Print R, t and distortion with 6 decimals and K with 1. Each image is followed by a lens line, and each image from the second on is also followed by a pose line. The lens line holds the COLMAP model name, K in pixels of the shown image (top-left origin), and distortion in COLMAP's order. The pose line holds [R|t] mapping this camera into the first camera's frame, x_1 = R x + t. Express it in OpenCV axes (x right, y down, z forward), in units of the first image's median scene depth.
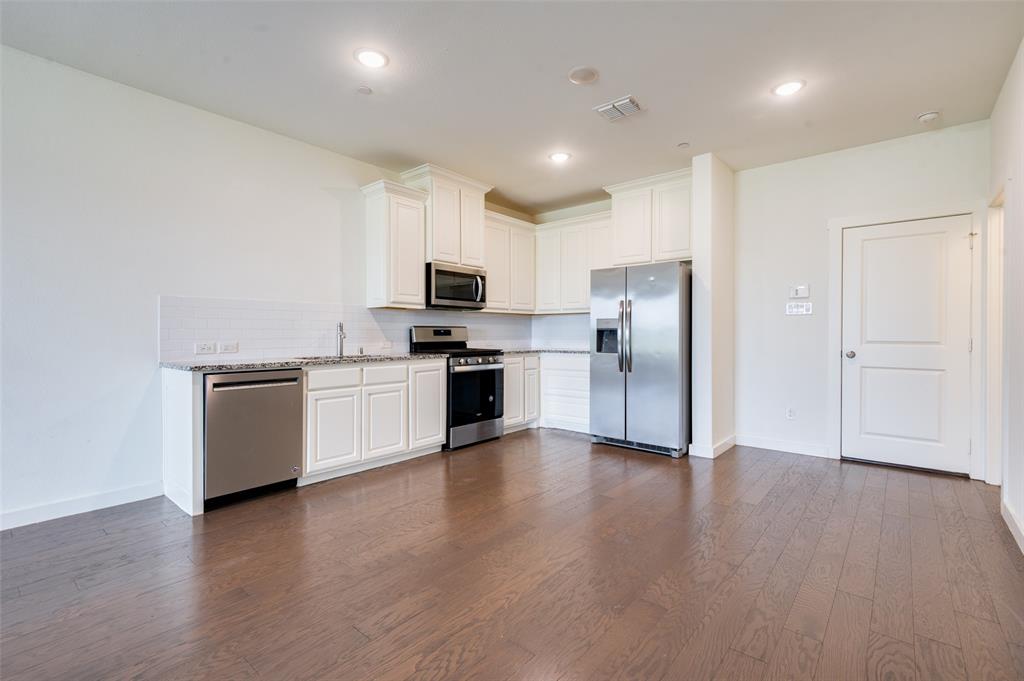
lens RADIAL K [[461.6, 0, 515.1], [0, 461.6, 335.4], [0, 0, 1]] dist [0.004376, 0.000312]
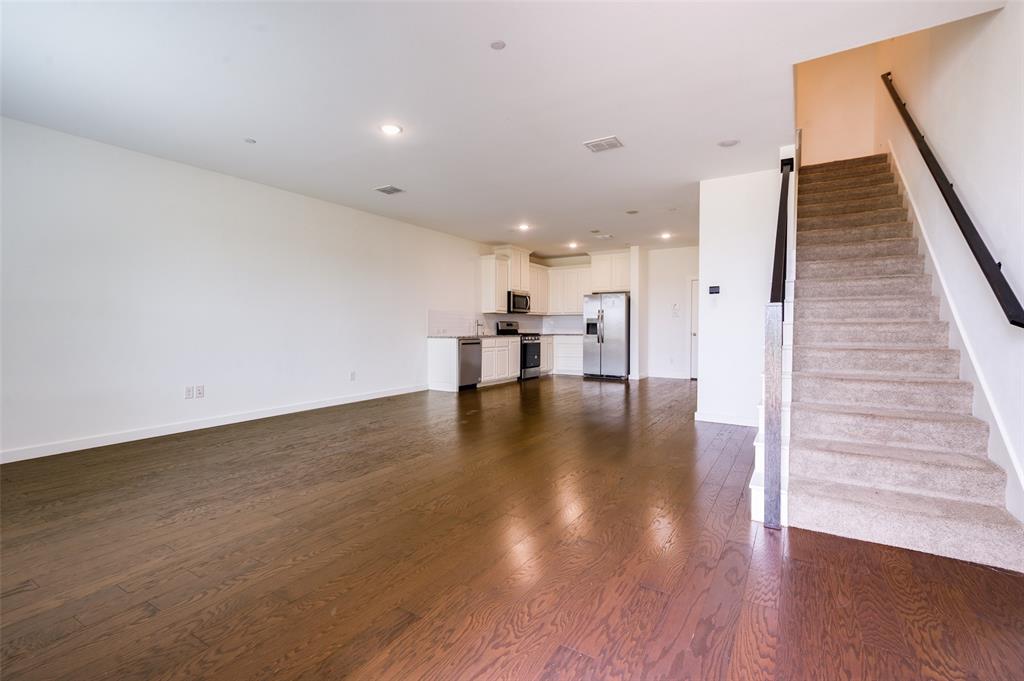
lens RADIAL K [[461.6, 0, 515.1], [0, 461.6, 335.4], [0, 0, 1]] dist [0.004376, 0.000312]
pose [[0.989882, -0.001389, 0.141888, -0.456154], [-0.000697, 0.999892, 0.014655, 0.011400], [-0.141893, -0.014605, 0.989774, -1.066126]]
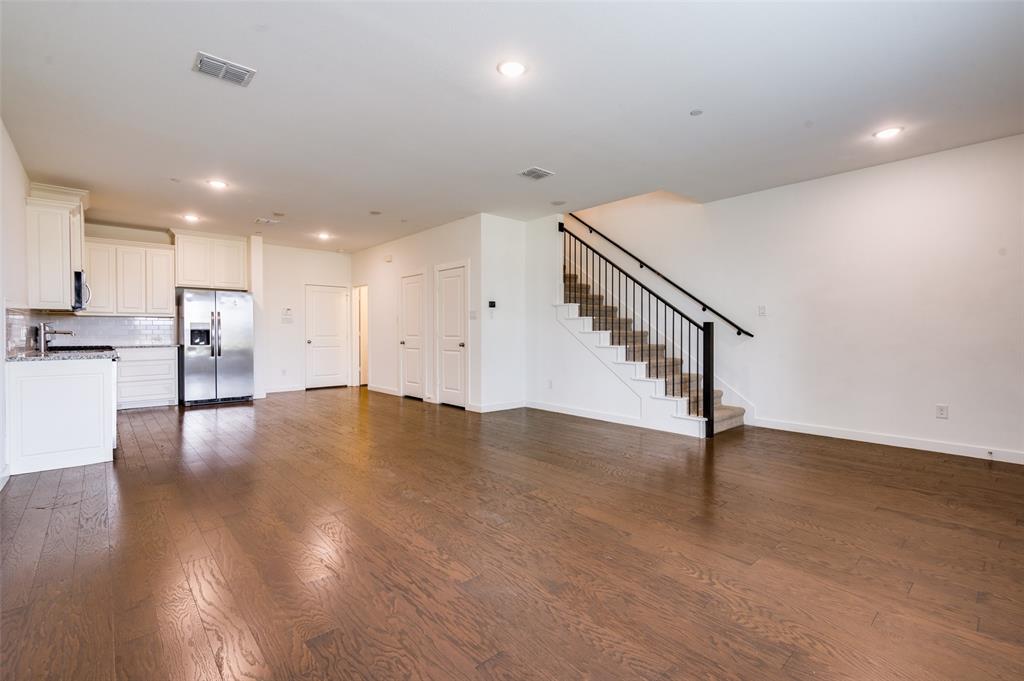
lens RADIAL K [[461.6, 0, 515.1], [0, 461.6, 335.4], [0, 0, 1]] dist [0.004376, 0.000312]
pose [[0.138529, -0.004834, 0.990347, -1.197658], [0.005192, 0.999978, 0.004155, 0.004578], [-0.990345, 0.004566, 0.138551, -0.261091]]
